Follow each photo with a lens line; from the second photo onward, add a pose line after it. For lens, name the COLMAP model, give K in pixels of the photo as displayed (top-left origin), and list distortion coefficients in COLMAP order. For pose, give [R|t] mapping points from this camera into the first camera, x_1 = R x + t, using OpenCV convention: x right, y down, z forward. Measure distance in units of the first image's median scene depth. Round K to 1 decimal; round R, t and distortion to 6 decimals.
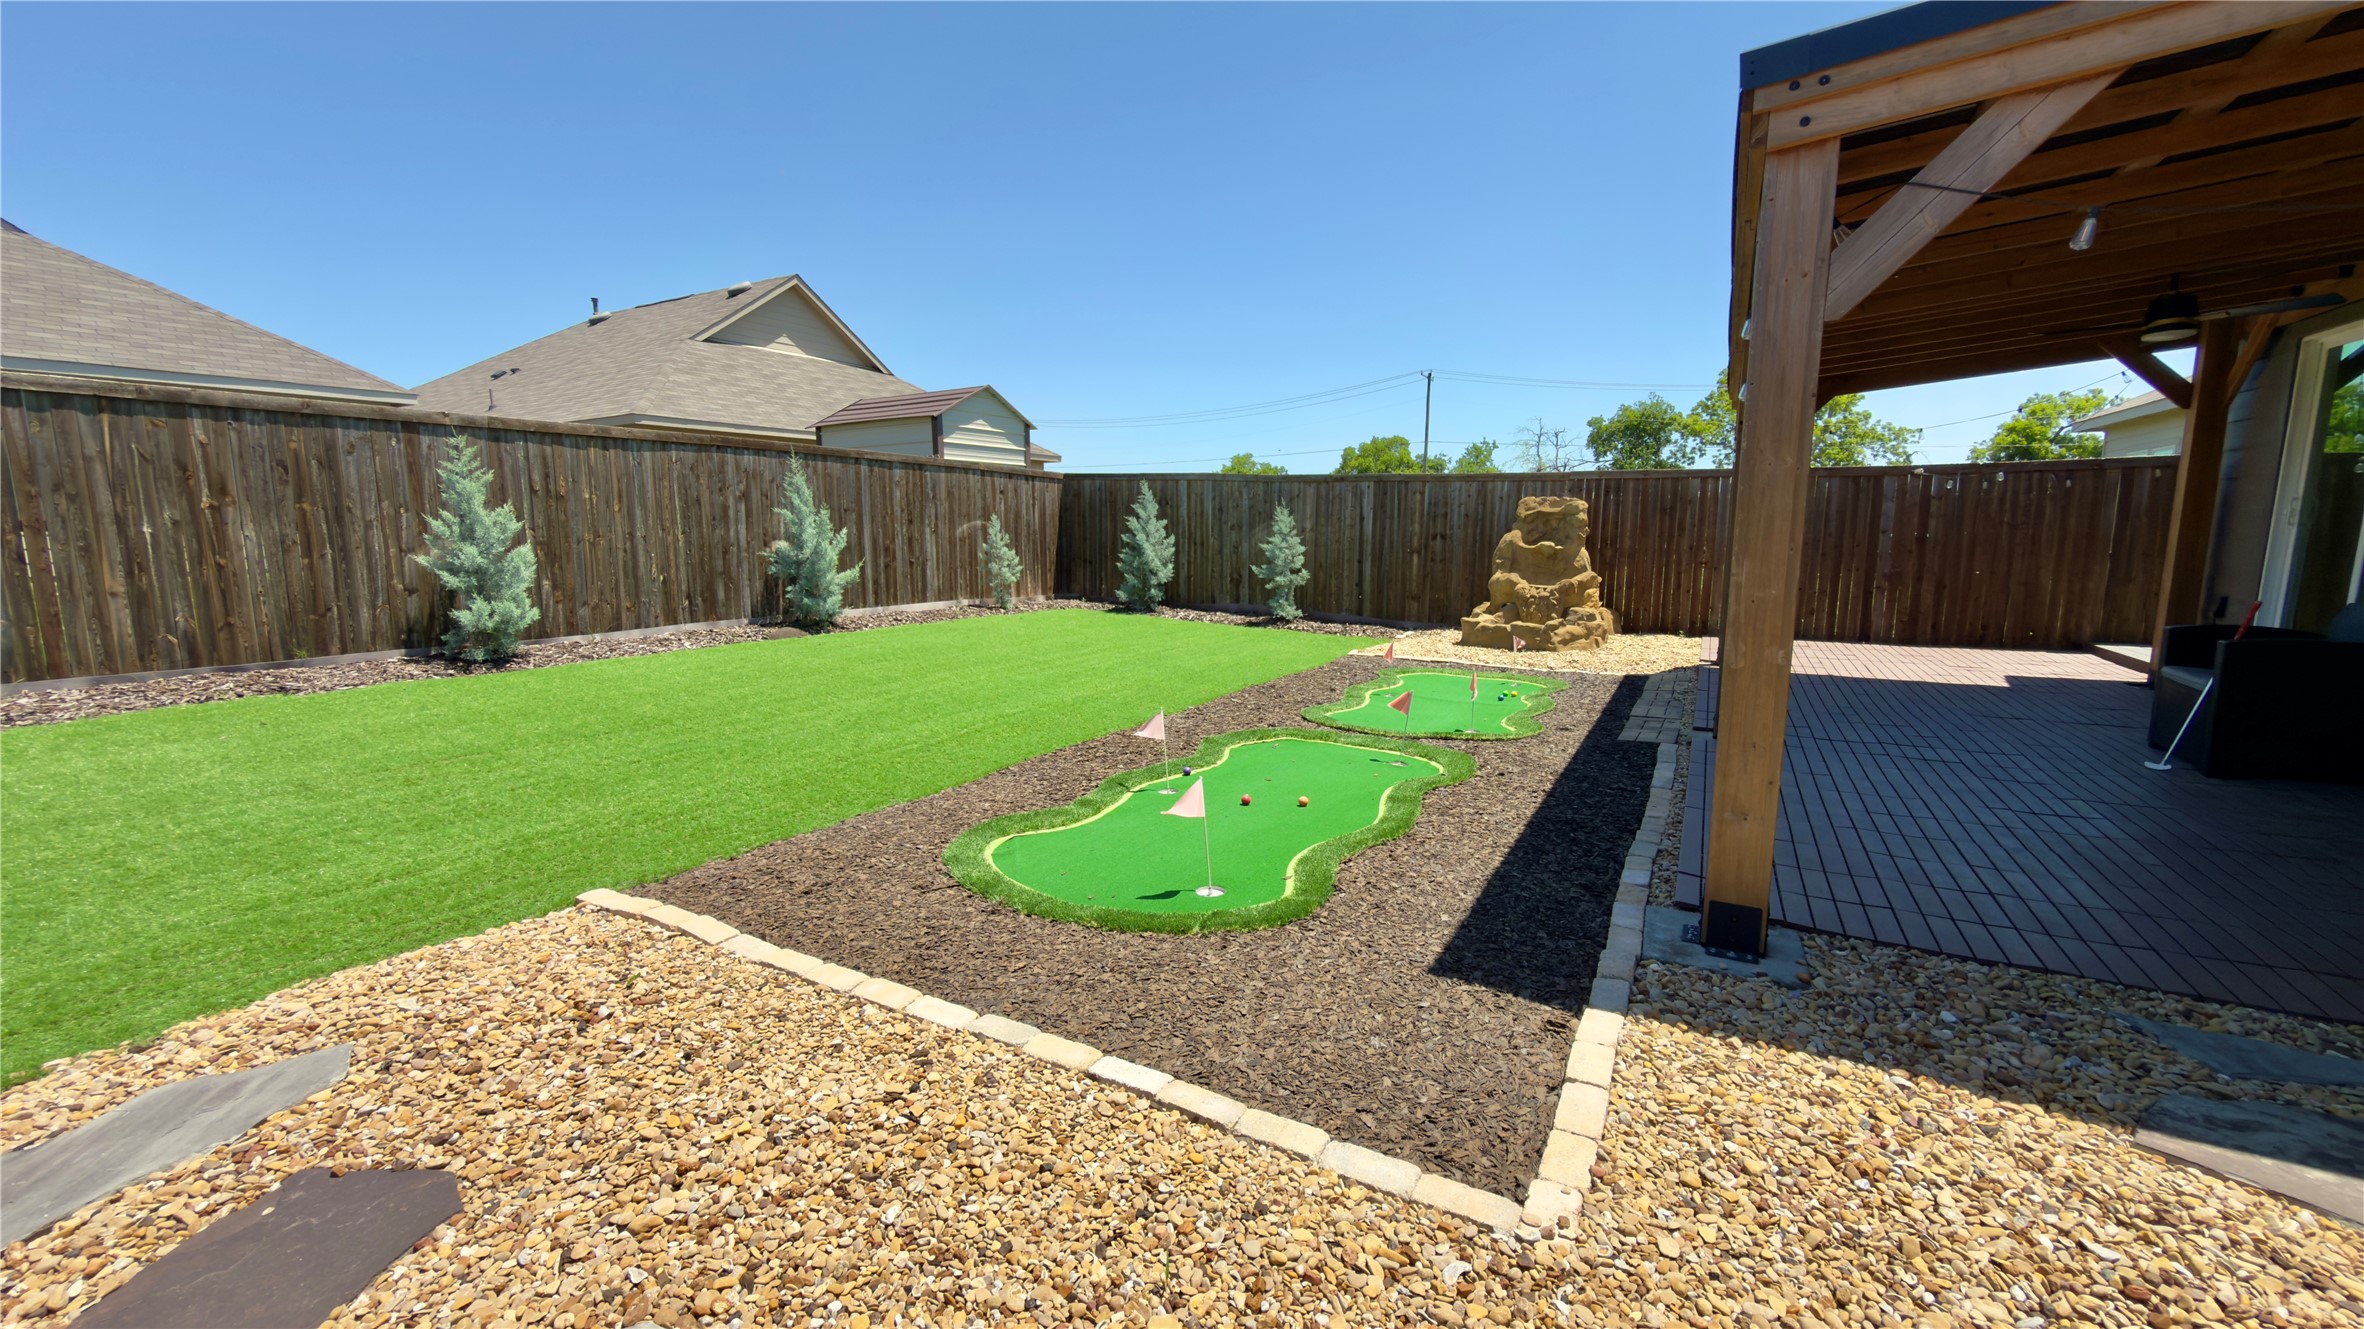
lens RADIAL K [[940.3, 0, 1183.4], [0, 940.3, 667.3], [0, 0, 1]] dist [-0.000286, 0.000441]
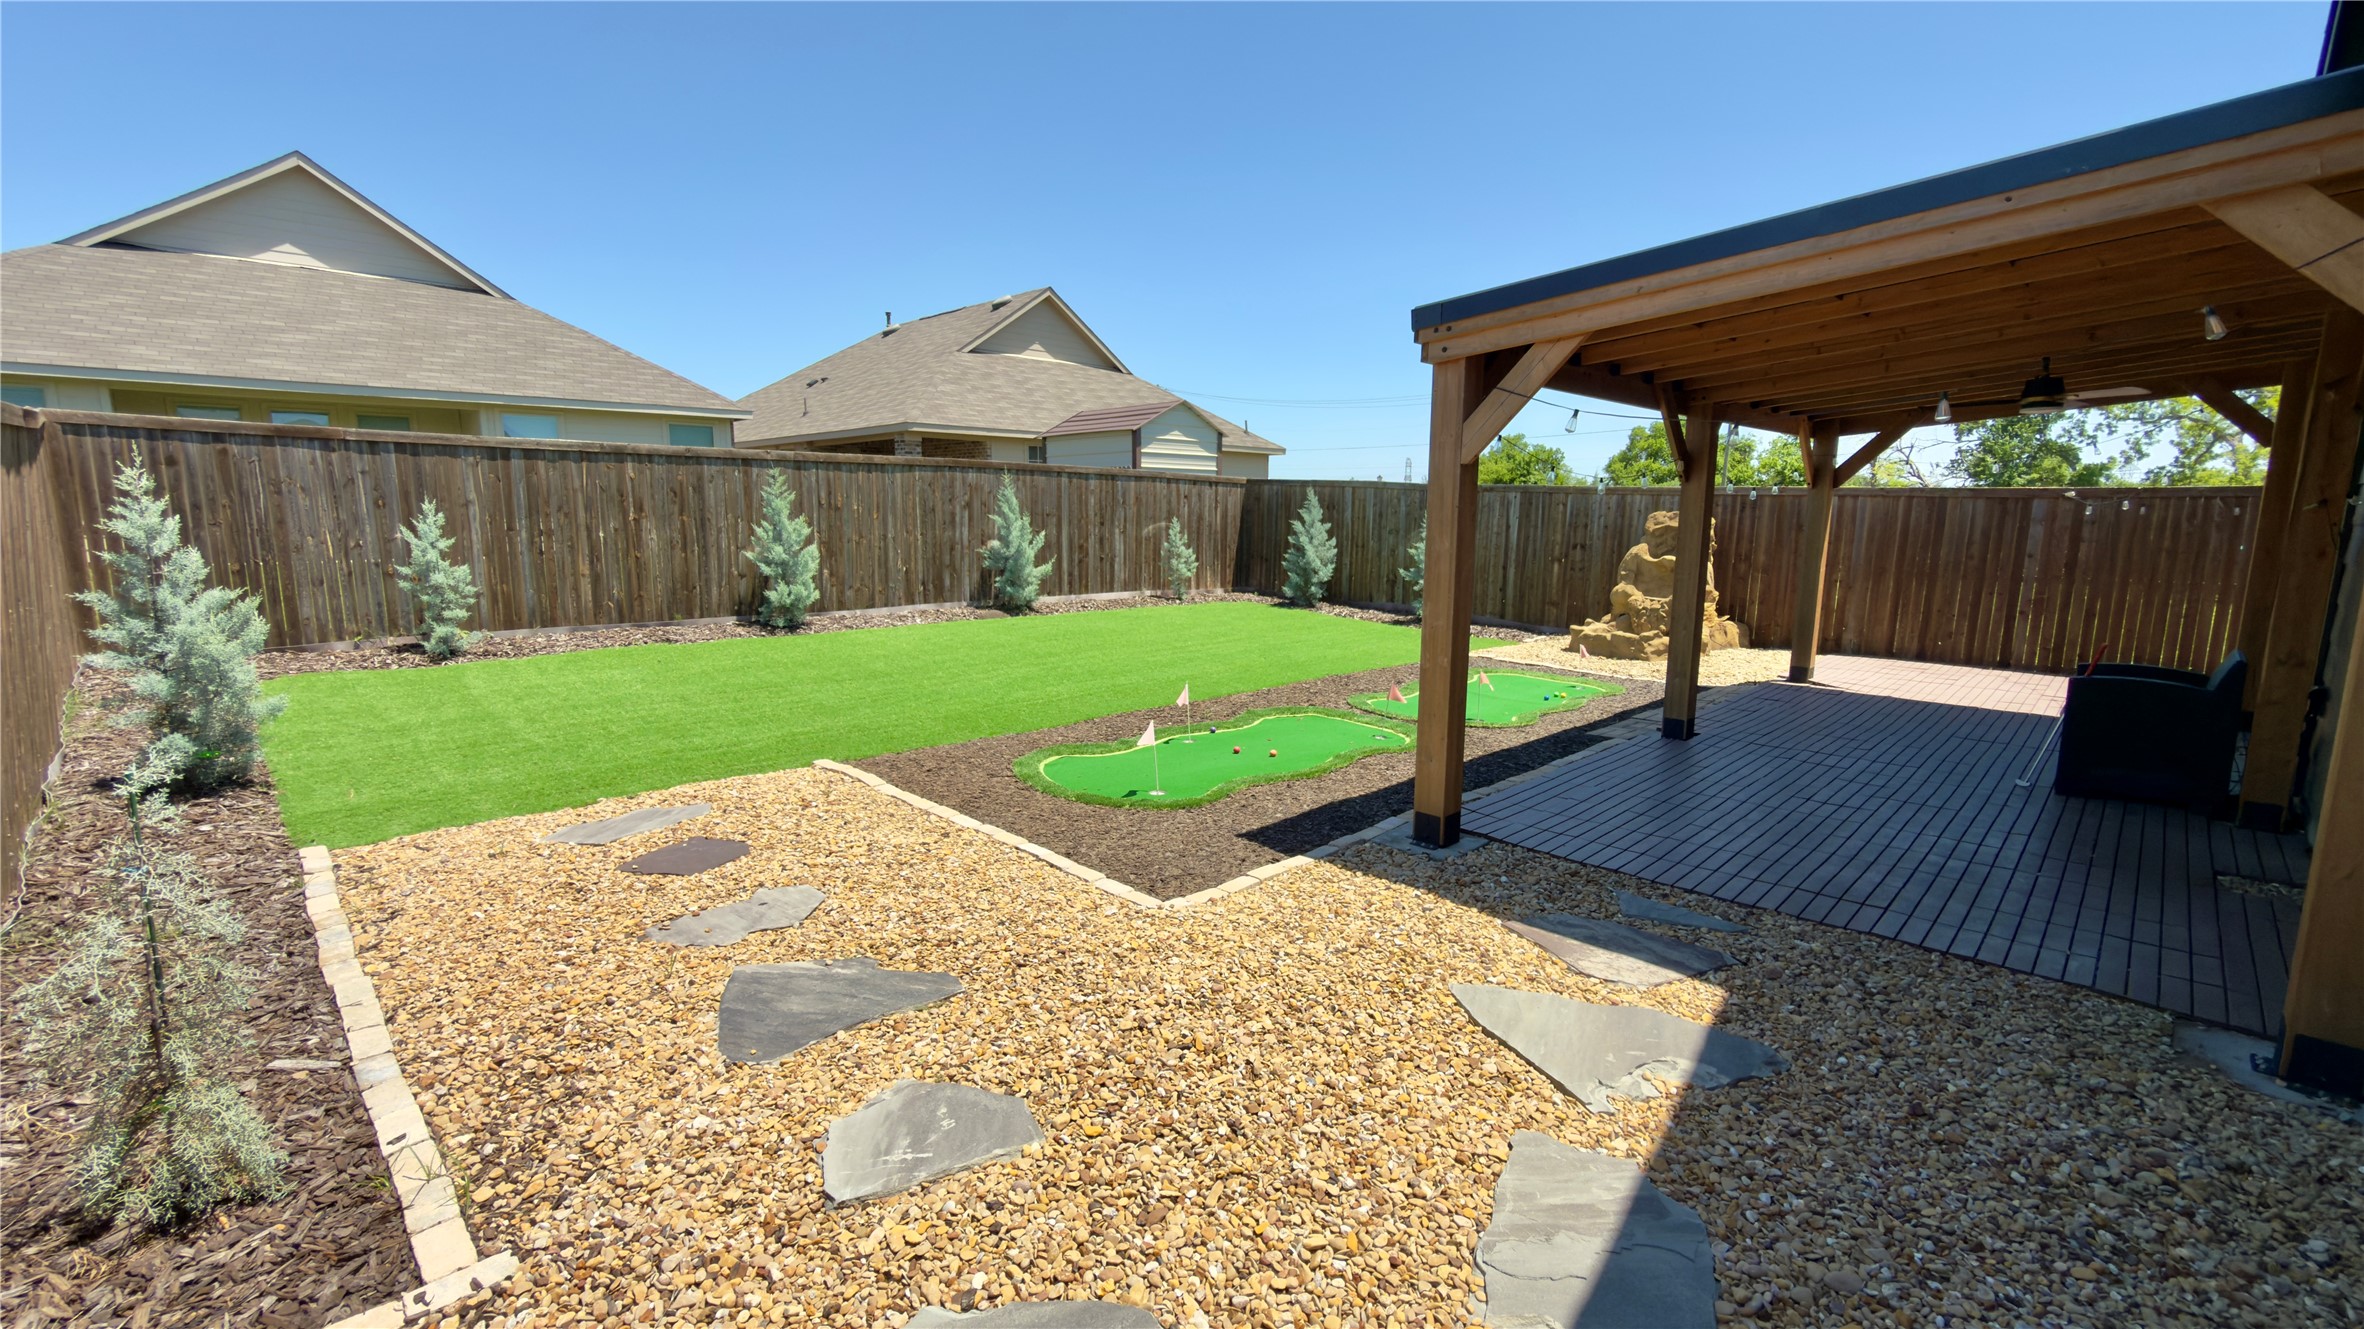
lens RADIAL K [[991.8, 0, 1183.3], [0, 991.8, 667.6], [0, 0, 1]] dist [0.000183, -0.000144]
pose [[0.963711, 0.054226, -0.261381, 0.169674], [-0.051270, 0.998520, 0.018123, -0.002466], [0.261977, -0.004064, 0.965066, -0.209355]]
